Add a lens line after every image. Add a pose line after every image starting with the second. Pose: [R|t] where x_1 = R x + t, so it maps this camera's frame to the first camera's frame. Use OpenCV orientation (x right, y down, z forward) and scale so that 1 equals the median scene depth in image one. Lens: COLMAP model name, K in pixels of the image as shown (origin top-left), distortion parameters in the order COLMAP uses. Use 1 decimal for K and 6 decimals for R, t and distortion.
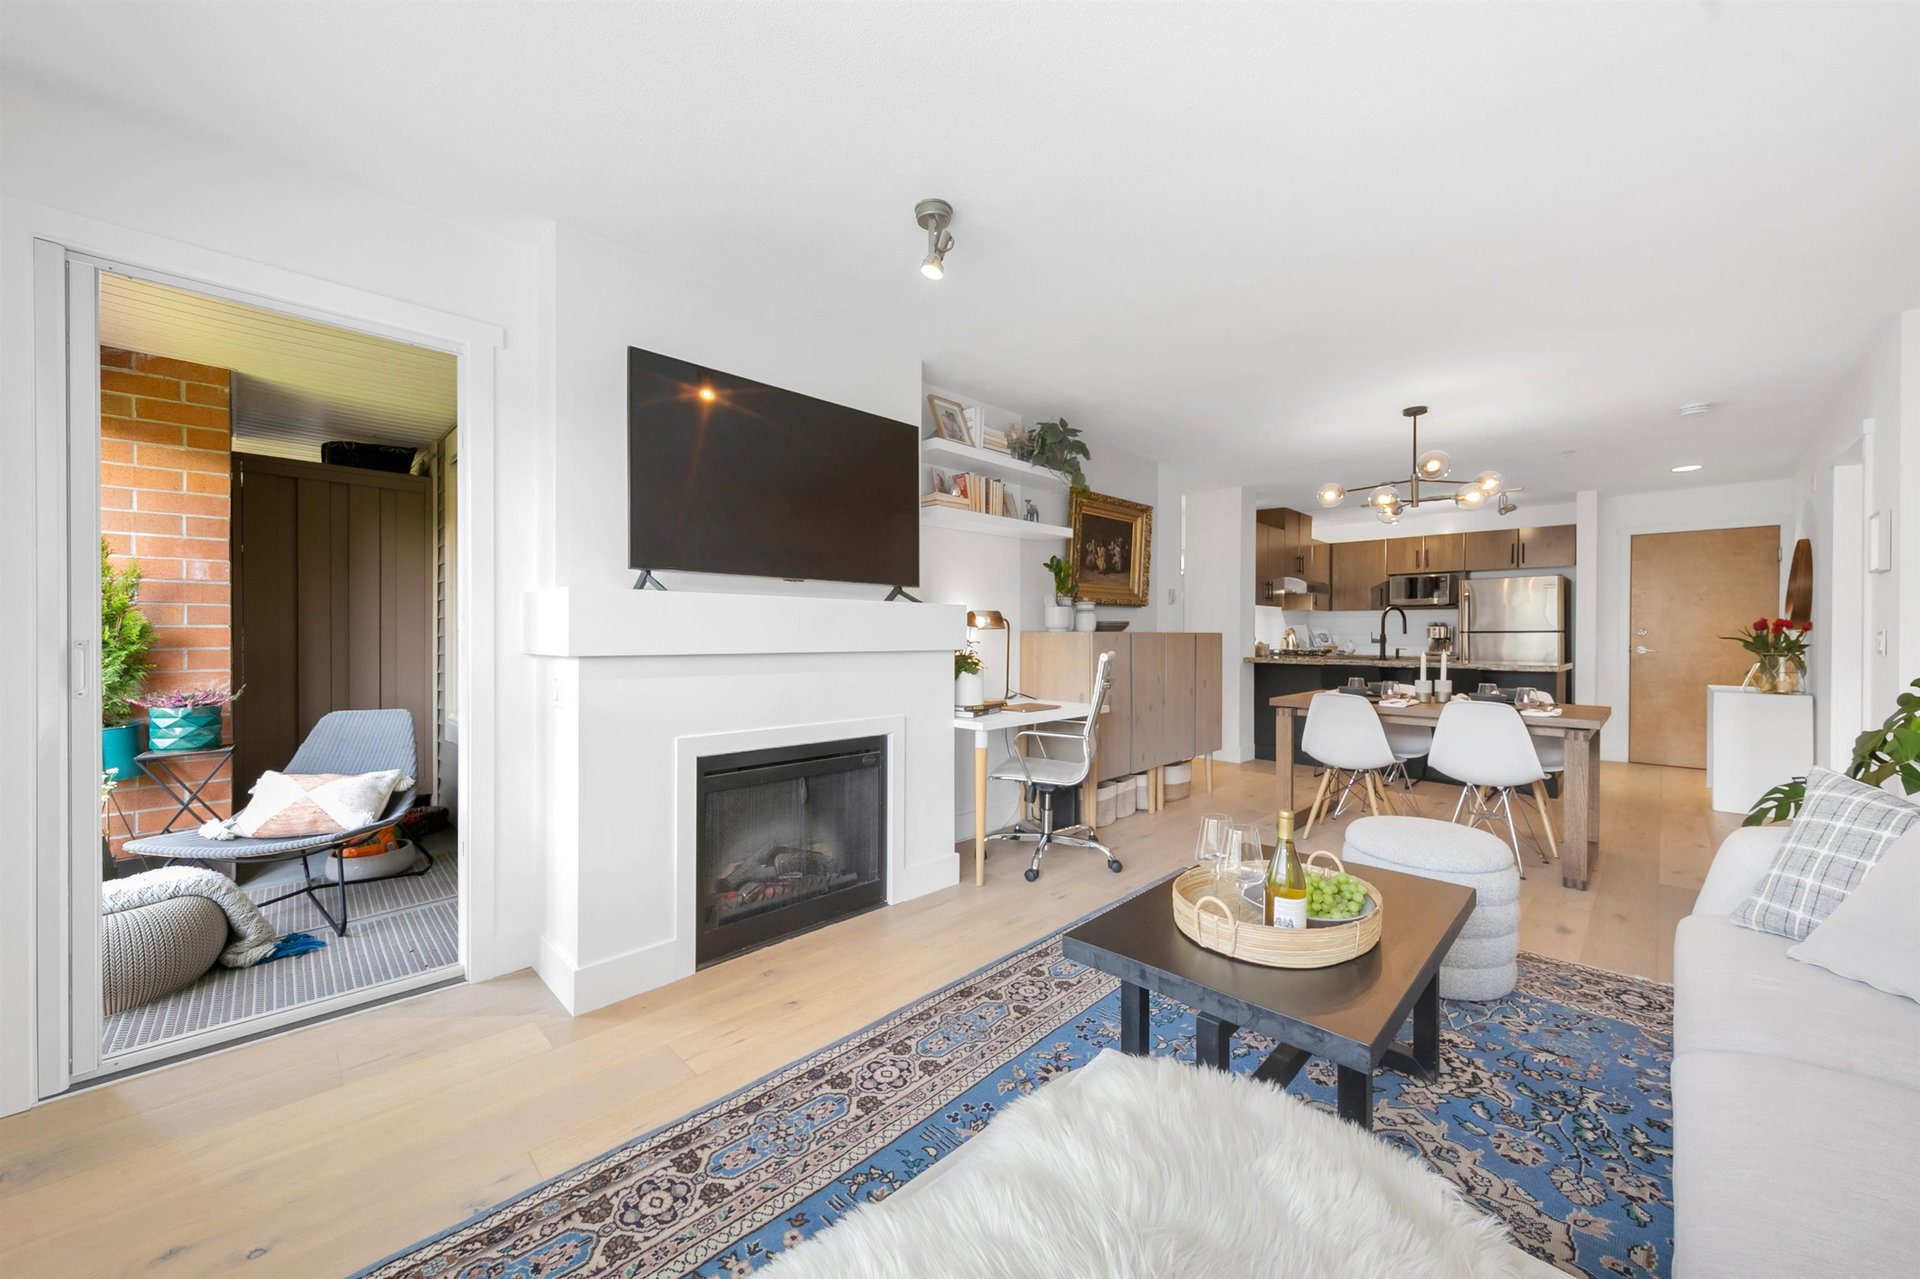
lens RADIAL K [[712.6, 0, 964.8], [0, 712.6, 642.0], [0, 0, 1]] dist [0.007335, -0.000403]
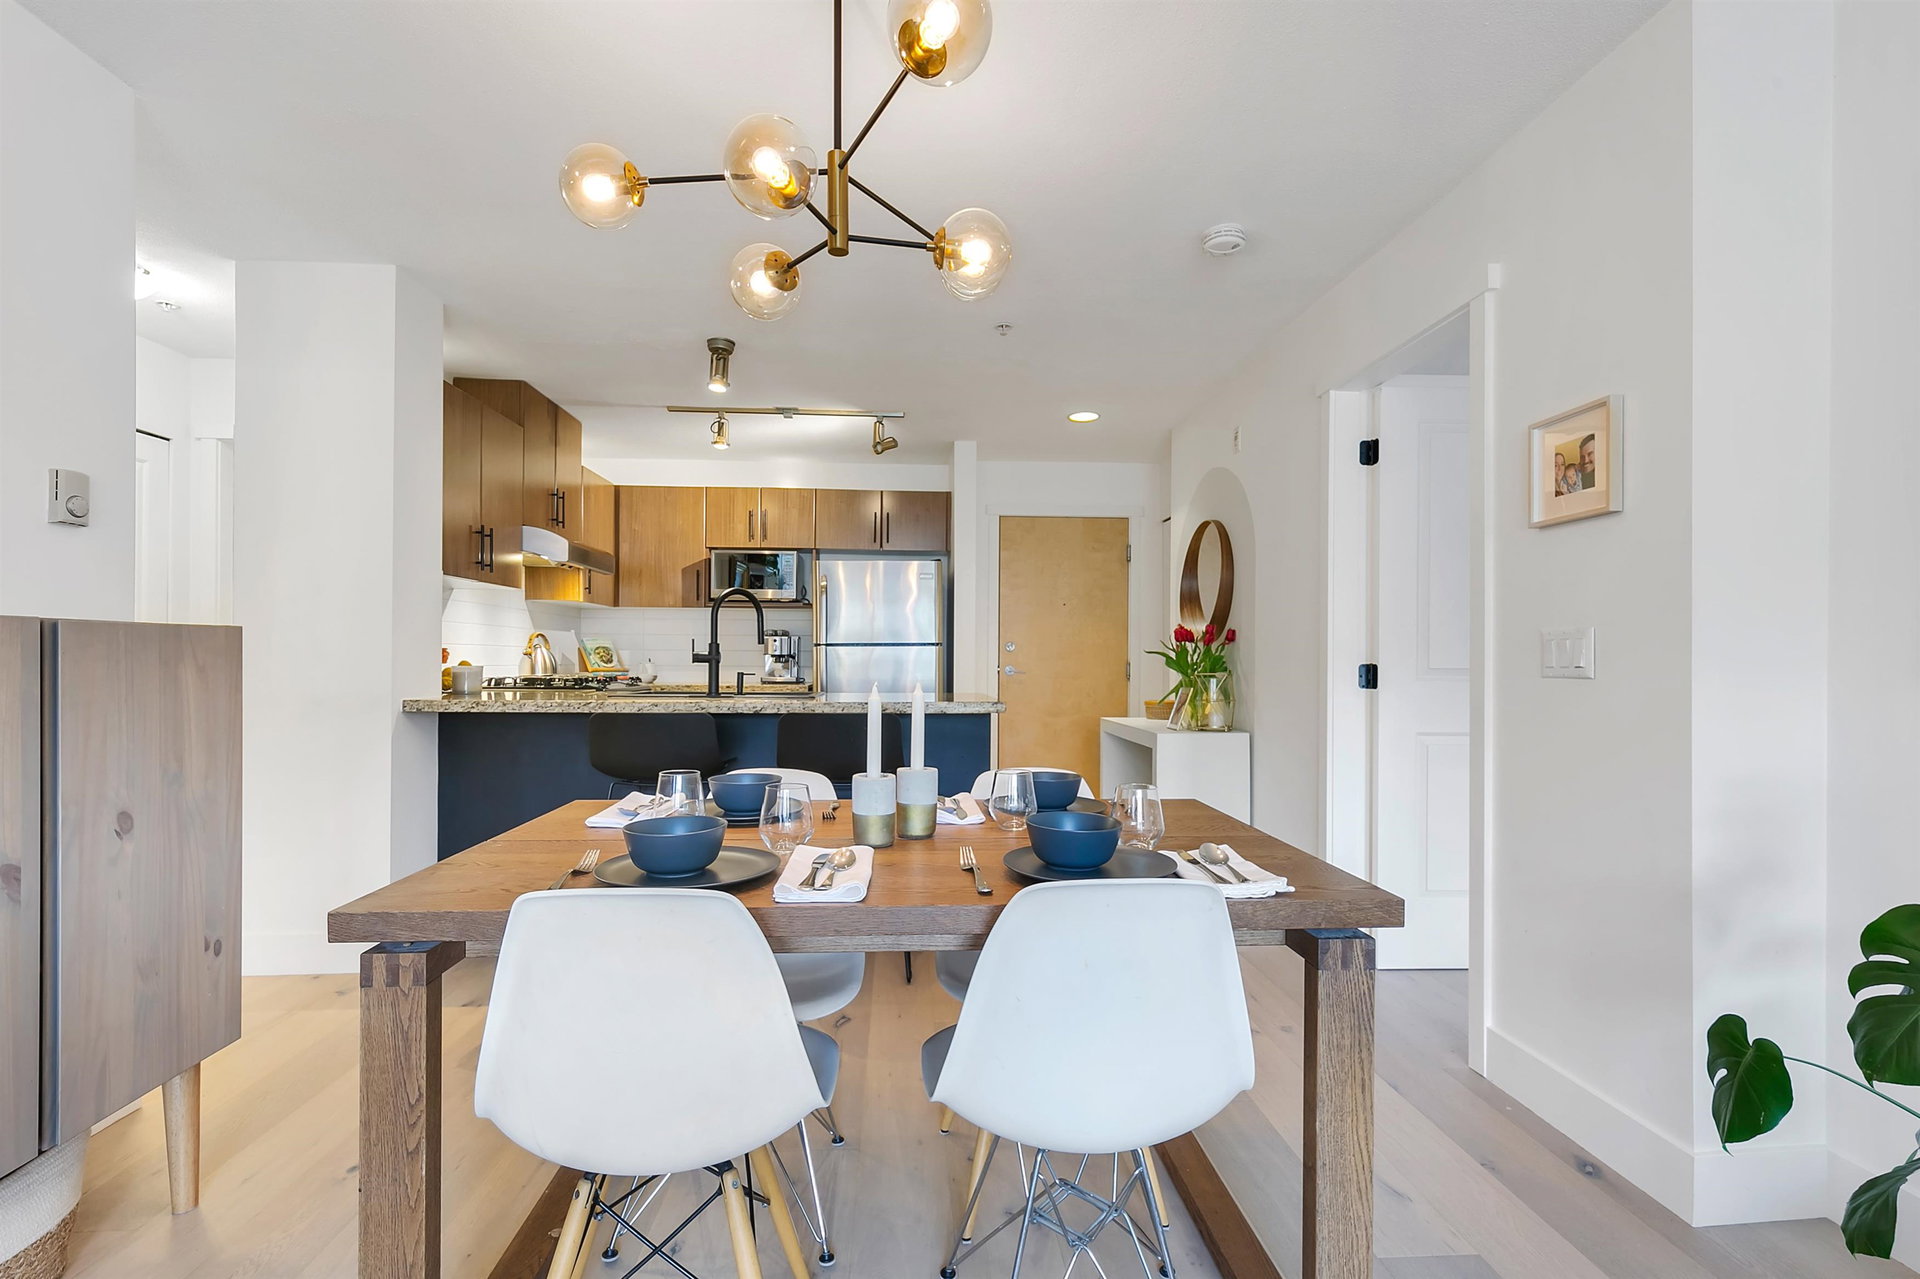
lens RADIAL K [[871.7, 0, 950.2], [0, 871.7, 659.7], [0, 0, 1]] dist [0.003345, 0.000069]
pose [[0.673330, -0.000591, 0.739342, 0.234000], [0.005013, 0.999980, -0.003766, 0.002593], [-0.739325, 0.006242, 0.673319, 0.442415]]
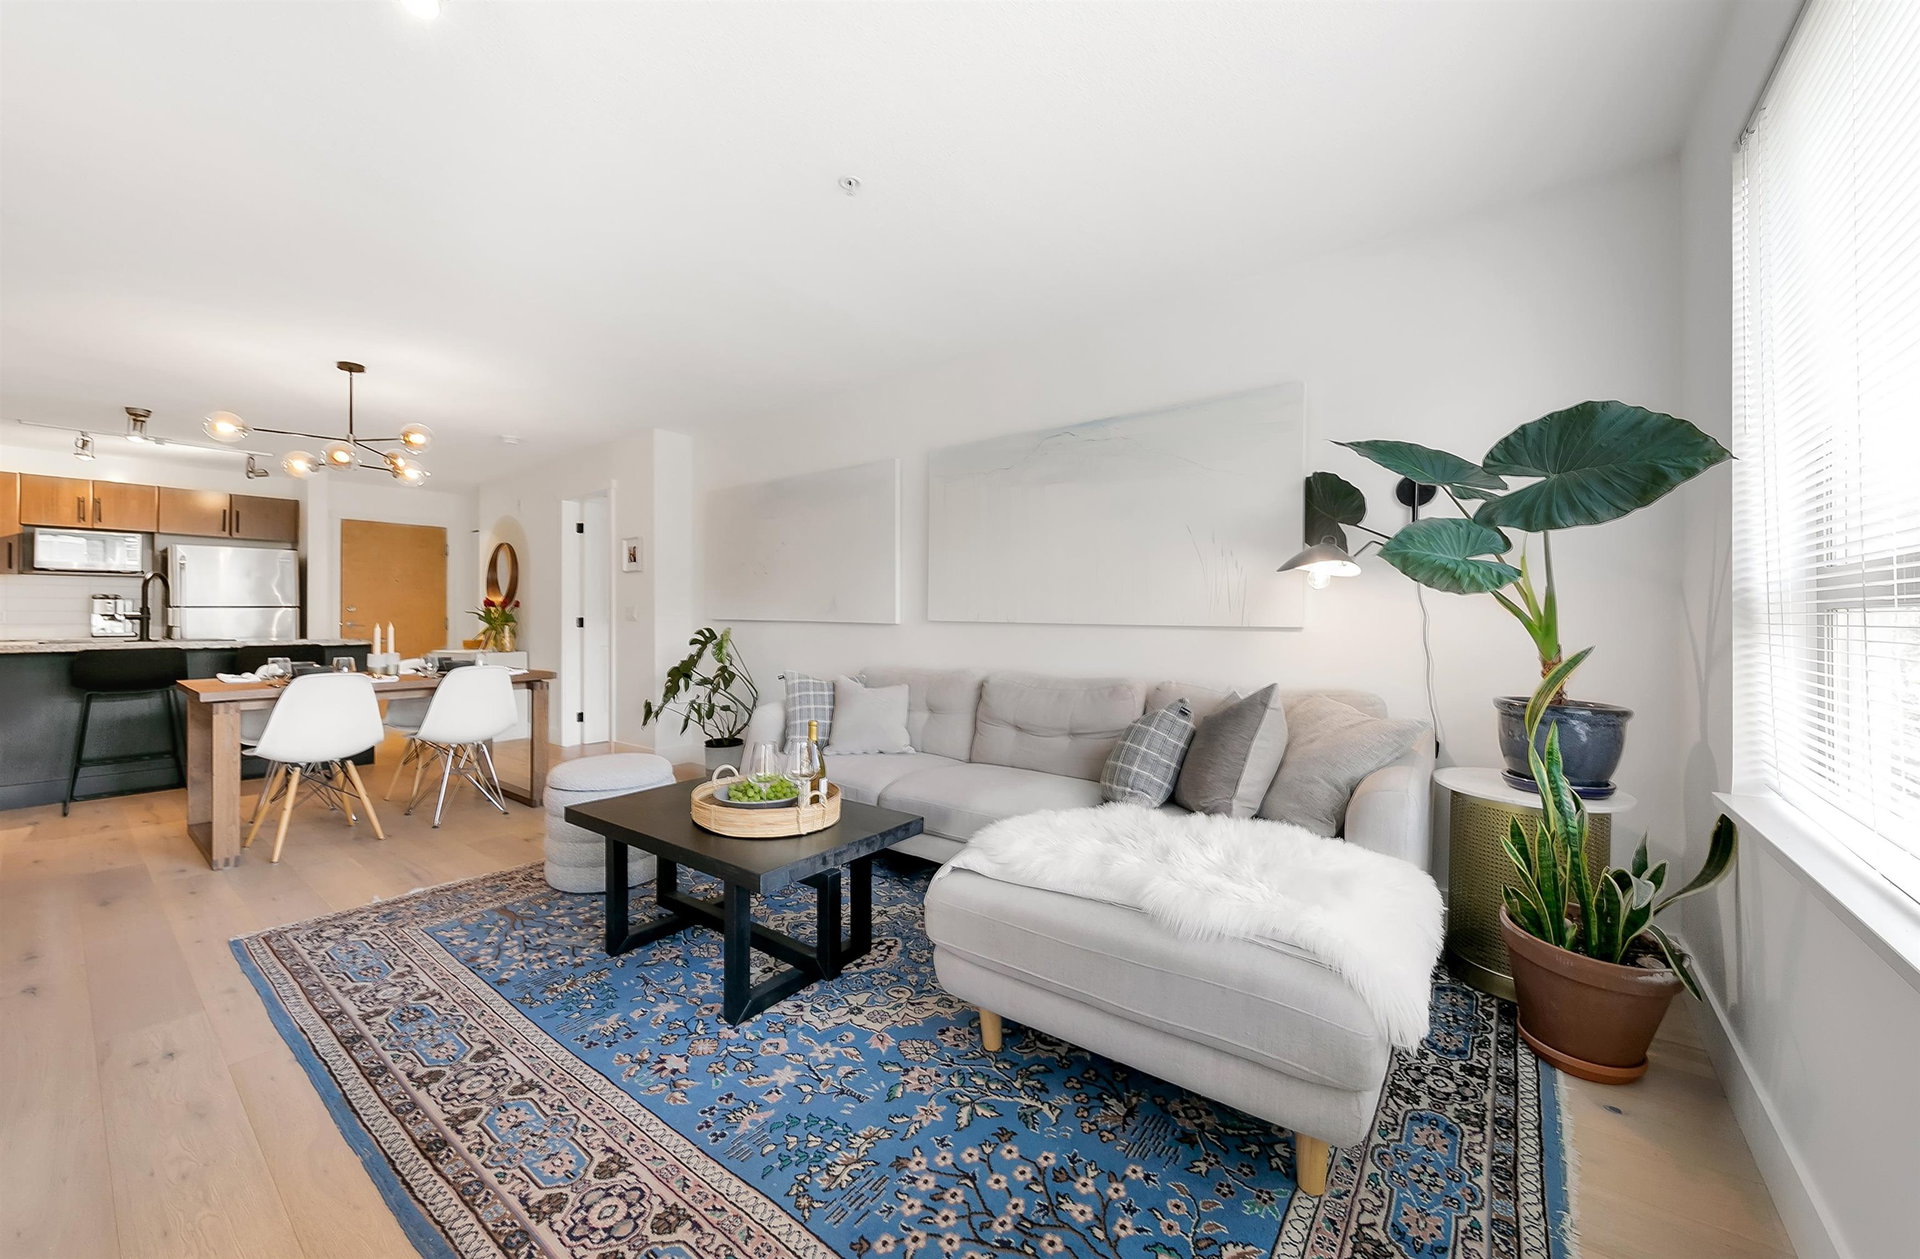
lens RADIAL K [[703.9, 0, 949.3], [0, 703.9, 615.0], [0, 0, 1]] dist [0.001293, -0.000006]
pose [[-0.112083, 0.000142, 0.993699, -0.240155], [0.011683, 0.999931, 0.001175, 0.005739], [-0.993630, 0.011742, -0.112077, 0.211683]]
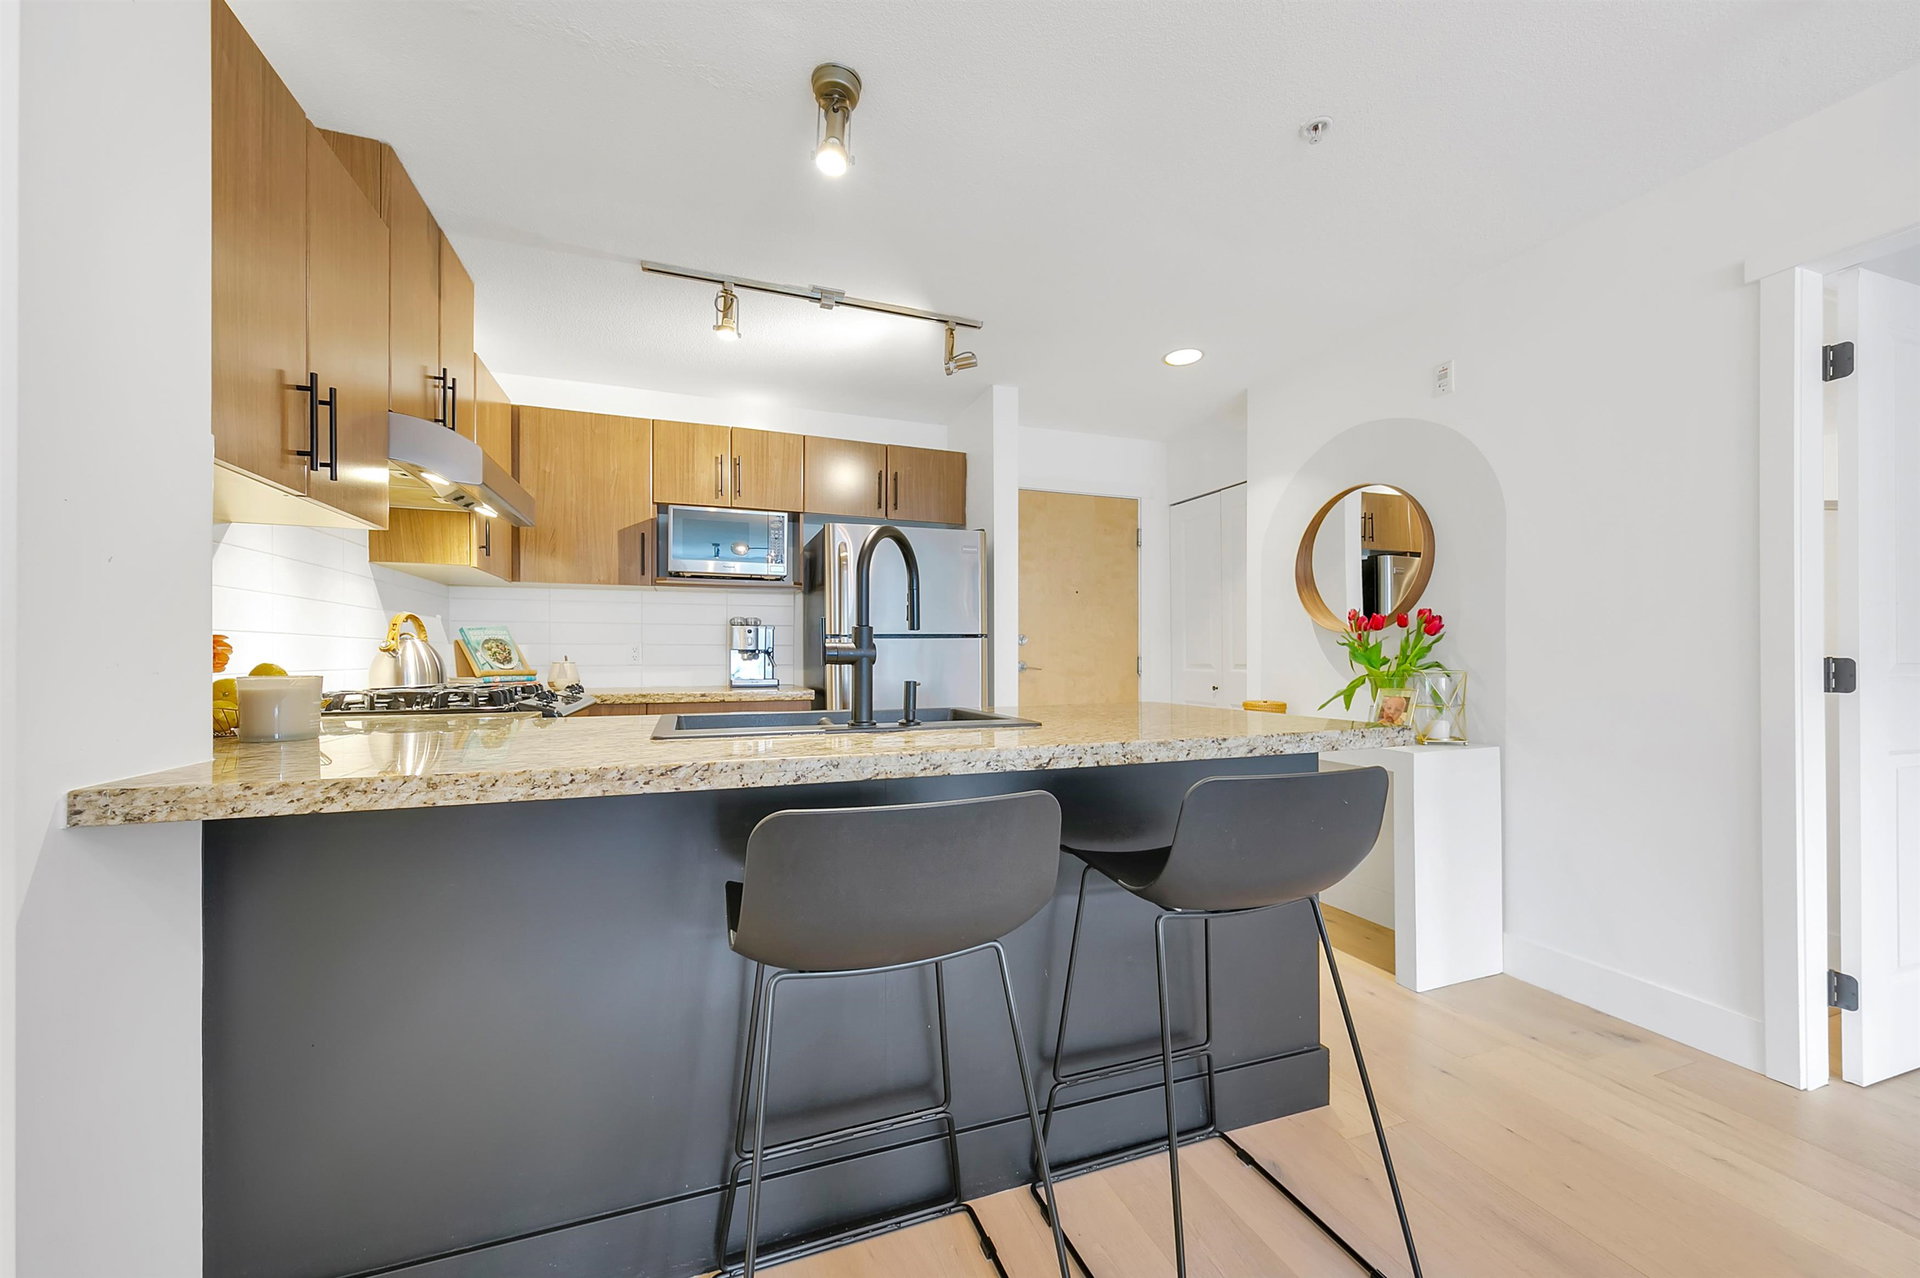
lens RADIAL K [[712.6, 0, 945.0], [0, 712.6, 653.8], [0, 0, 1]] dist [0.007335, -0.000403]
pose [[0.437637, -0.002860, 0.899147, 0.340338], [0.011392, 0.999932, -0.002364, -0.000799], [-0.899080, 0.011278, 0.437640, 0.794820]]
